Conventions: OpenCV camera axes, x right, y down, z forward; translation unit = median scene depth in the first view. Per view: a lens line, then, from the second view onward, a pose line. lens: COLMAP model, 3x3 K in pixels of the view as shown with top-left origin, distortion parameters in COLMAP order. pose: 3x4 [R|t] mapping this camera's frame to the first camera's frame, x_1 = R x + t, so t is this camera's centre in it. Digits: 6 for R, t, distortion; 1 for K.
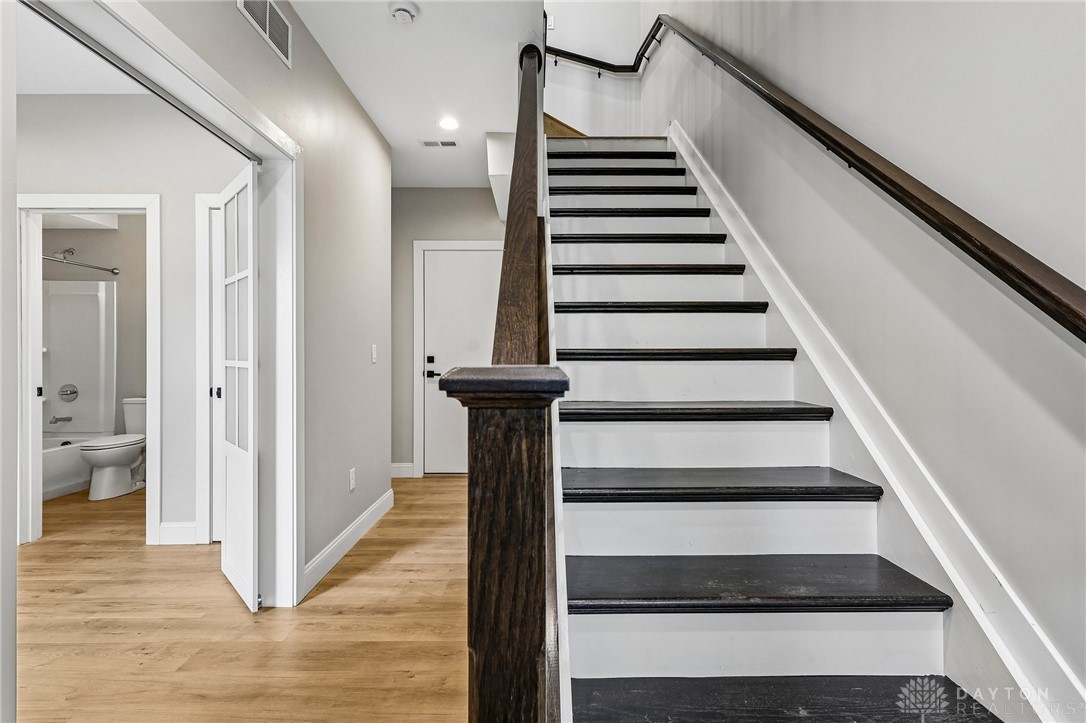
lens RADIAL K [[503.2, 0, 543.0], [0, 503.2, 358.5], [0, 0, 1]] dist [-0.000300, 0.001202]
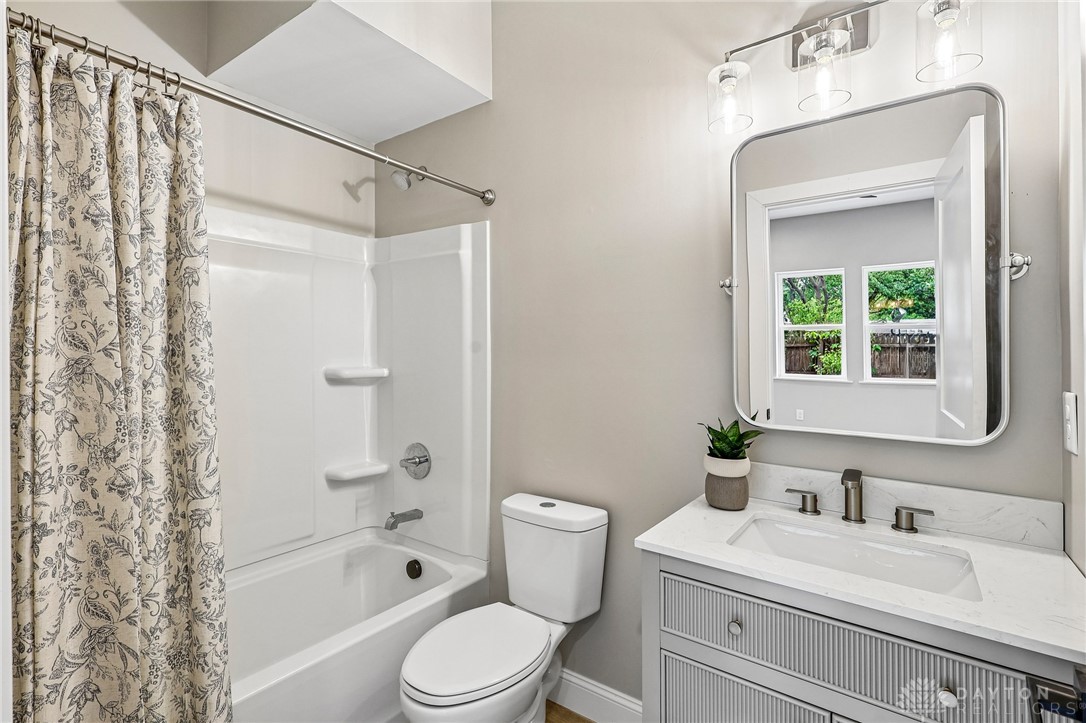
lens RADIAL K [[503.2, 0, 546.6], [0, 503.2, 351.4], [0, 0, 1]] dist [-0.000300, 0.001202]
pose [[0.823305, 0.001152, -0.567598, -0.559555], [0.002072, 0.999985, 0.005035, -0.040397], [0.567595, -0.005322, 0.823291, 0.668367]]
